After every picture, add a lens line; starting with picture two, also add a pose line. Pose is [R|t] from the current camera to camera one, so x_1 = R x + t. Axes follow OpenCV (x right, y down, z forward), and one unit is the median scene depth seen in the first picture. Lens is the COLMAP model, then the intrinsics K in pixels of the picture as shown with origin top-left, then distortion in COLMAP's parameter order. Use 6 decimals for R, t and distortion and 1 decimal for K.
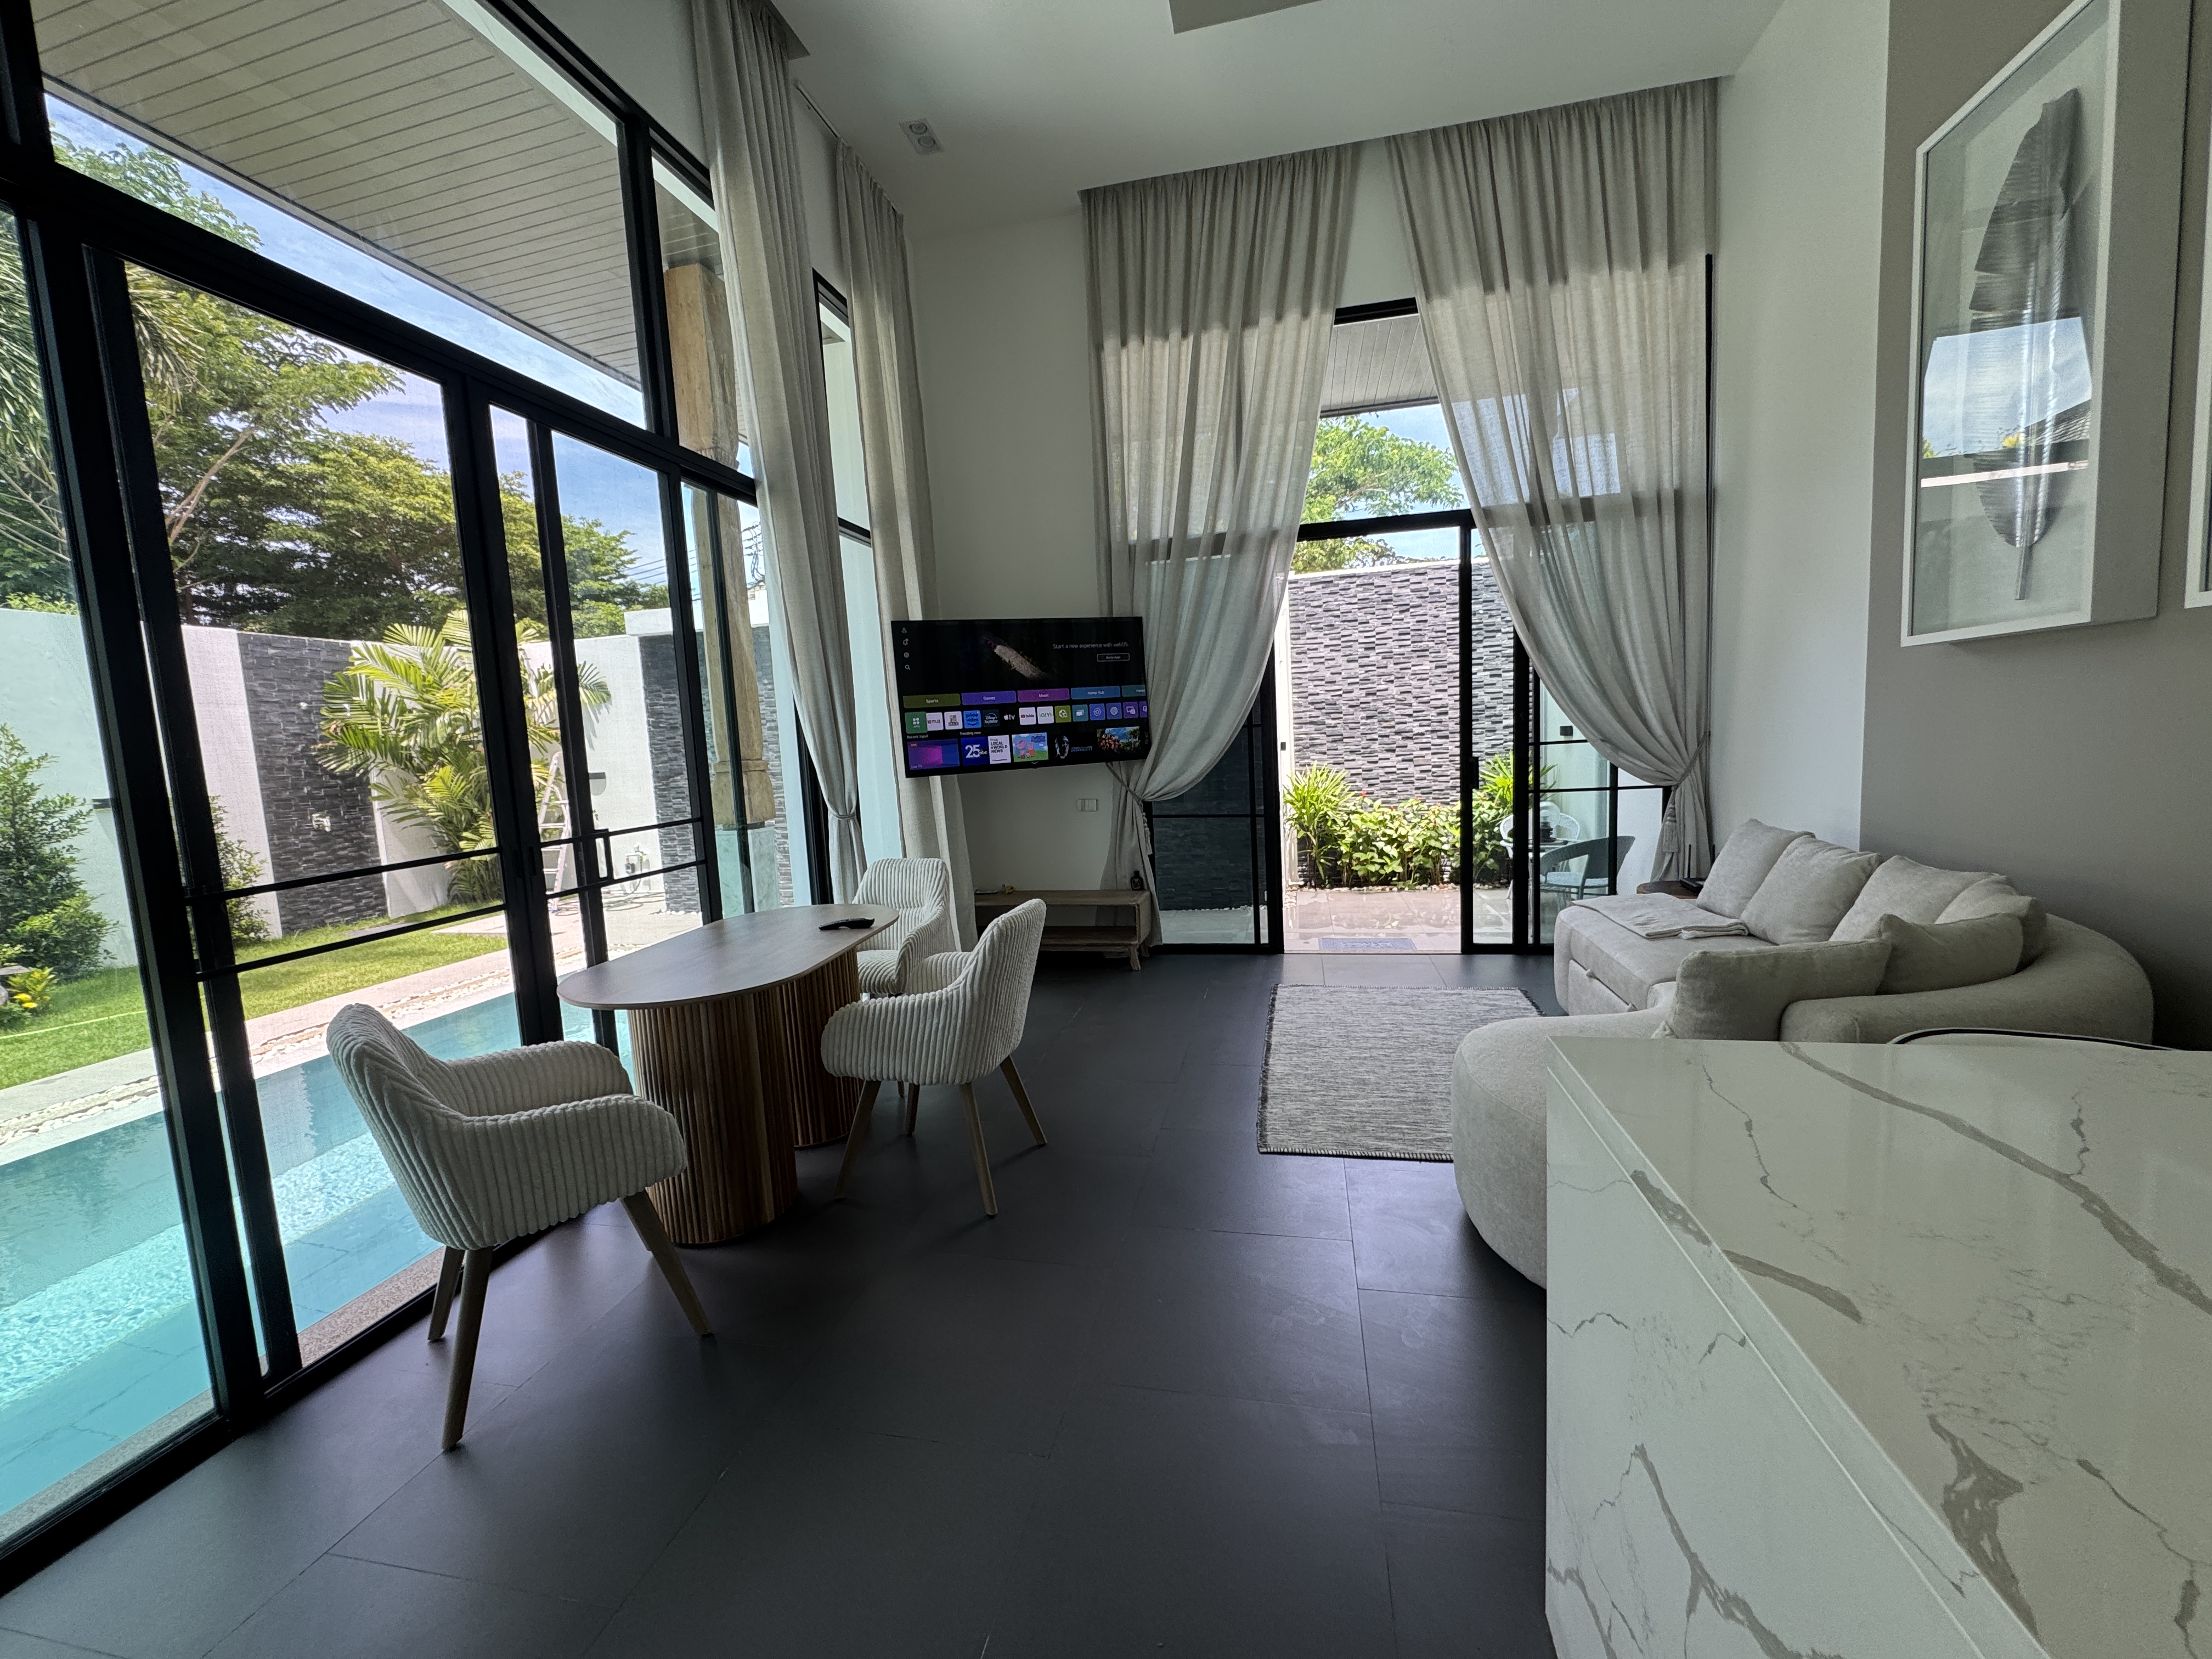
lens RADIAL K [[882.1, 0, 1114.1], [0, 882.1, 826.1], [0, 0, 1]] dist [-0.002156, 0.000854]
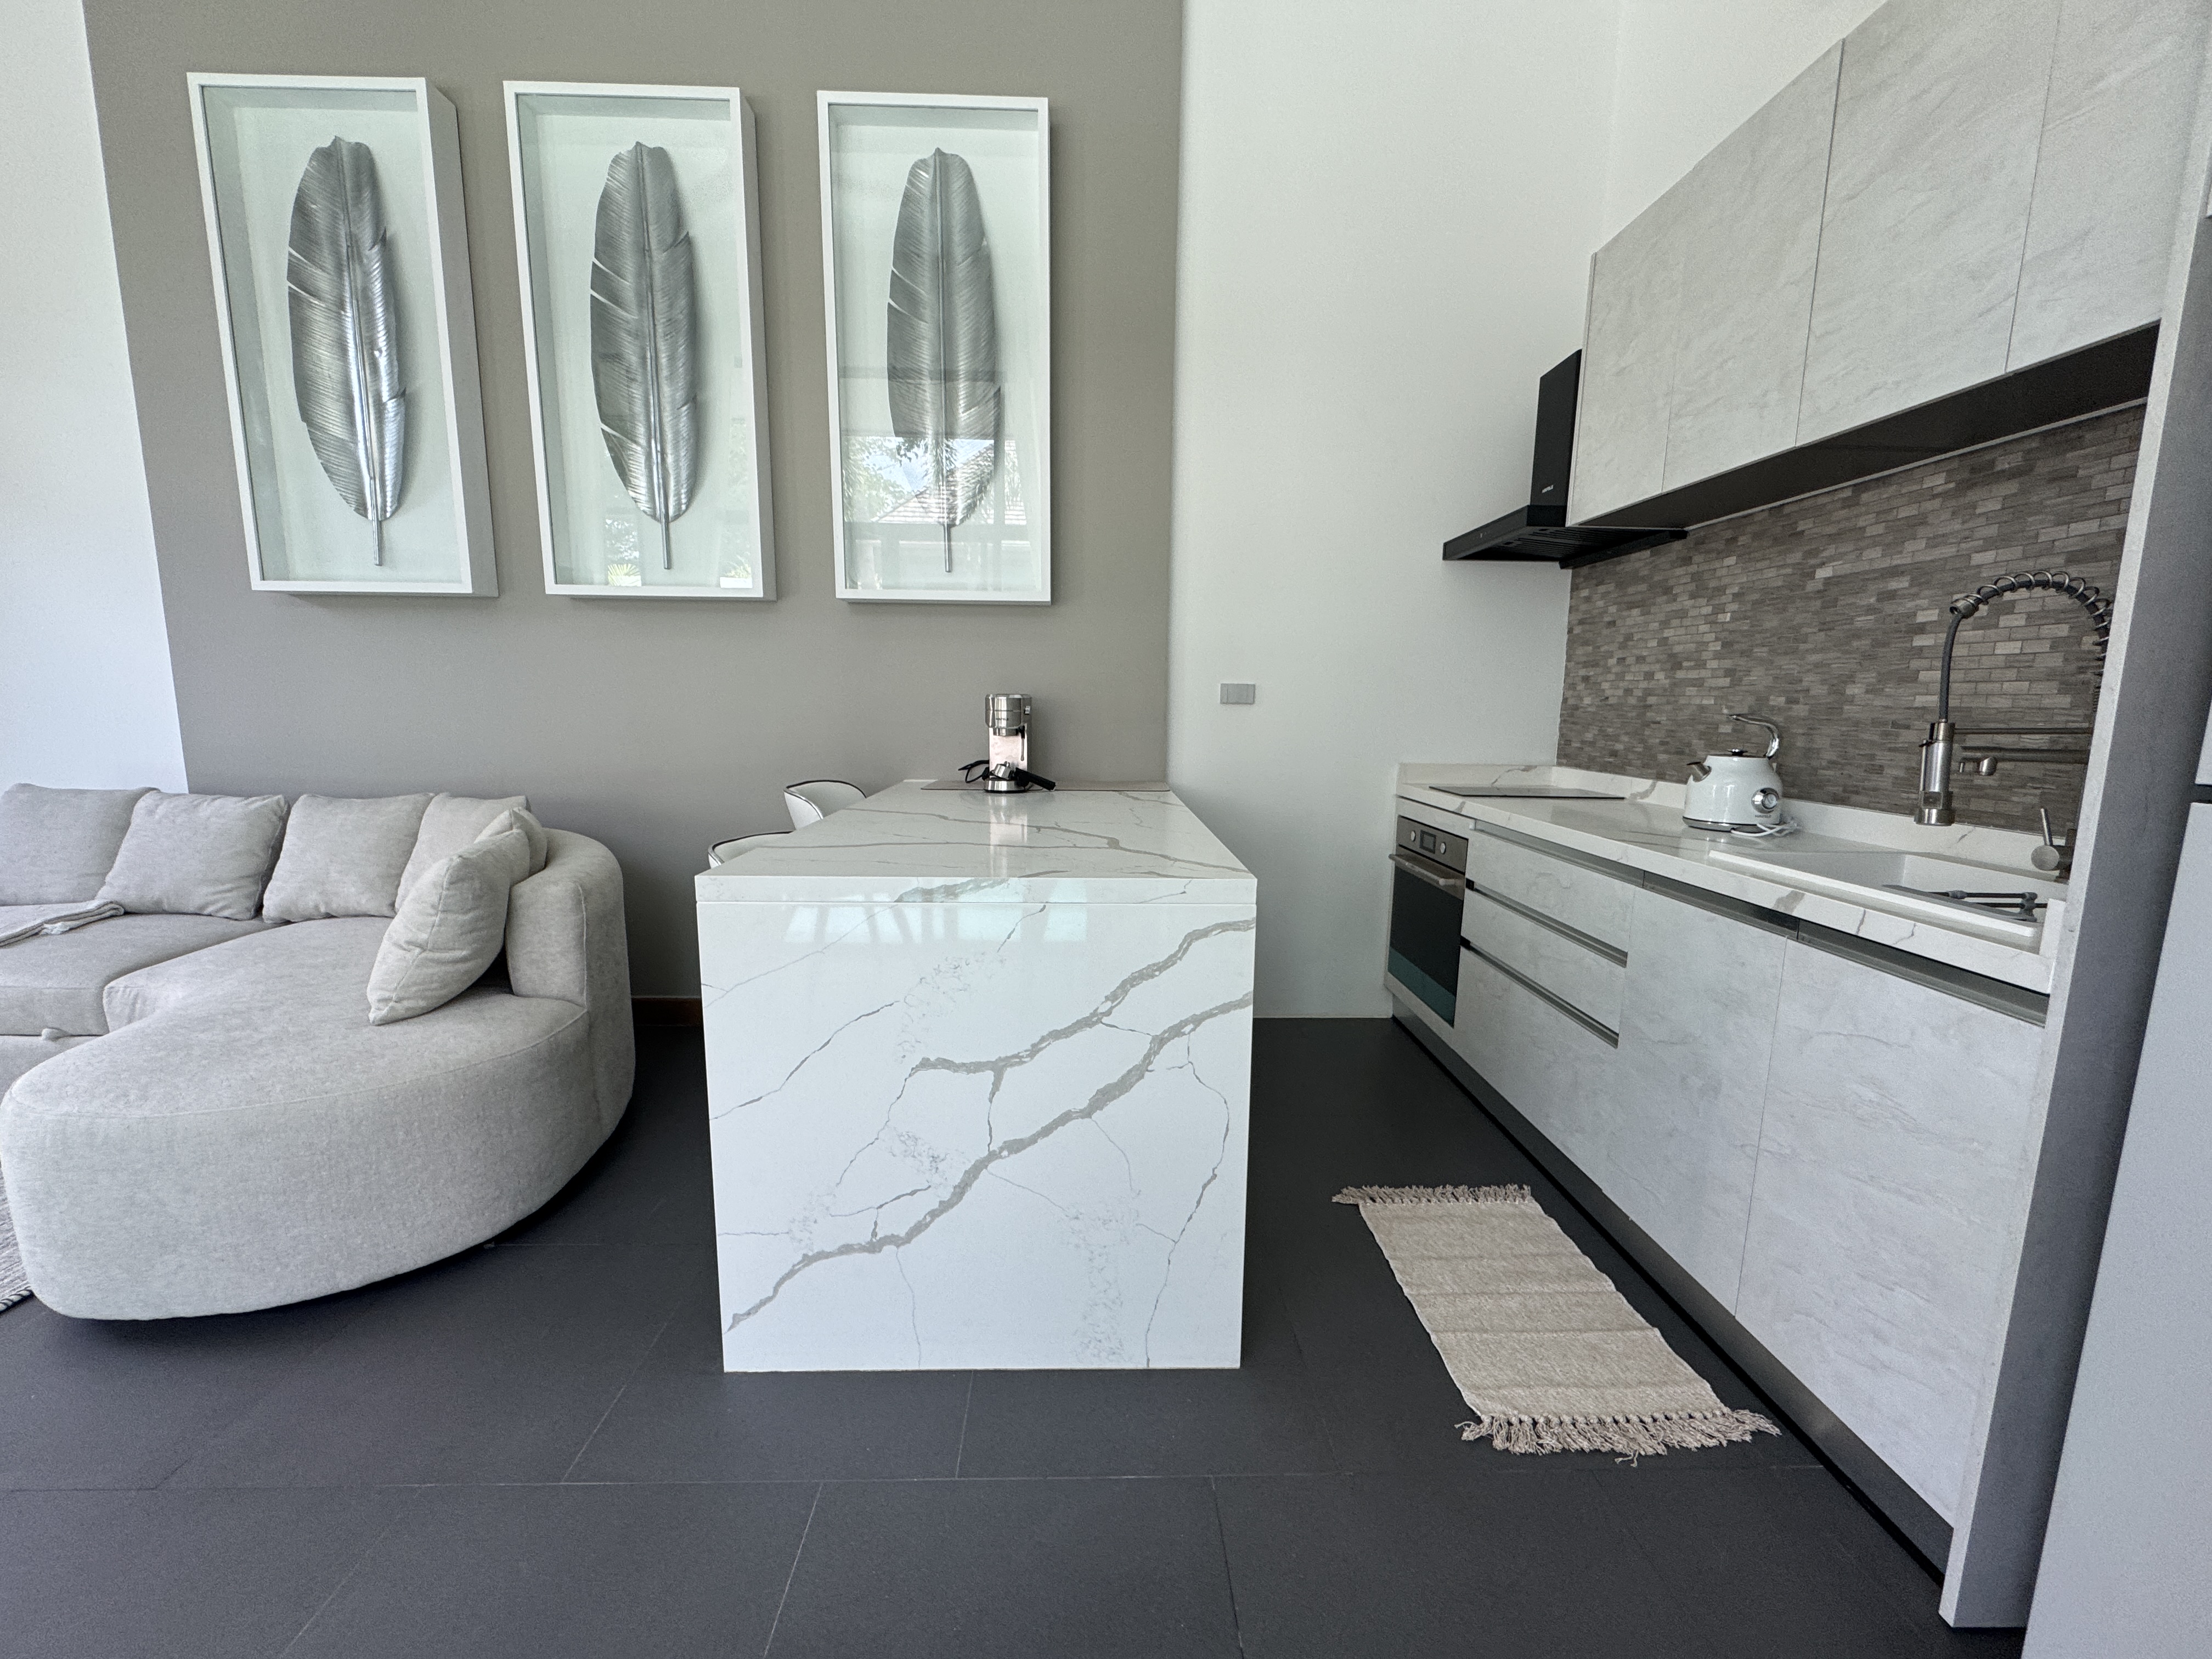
lens RADIAL K [[882.1, 0, 1105.7], [0, 882.1, 823.1], [0, 0, 1]] dist [-0.002156, 0.000854]
pose [[-0.234362, -0.088328, 0.968128, -0.192150], [0.097191, 0.988746, 0.113737, 0.023048], [-0.967279, 0.120749, -0.223140, 0.187147]]
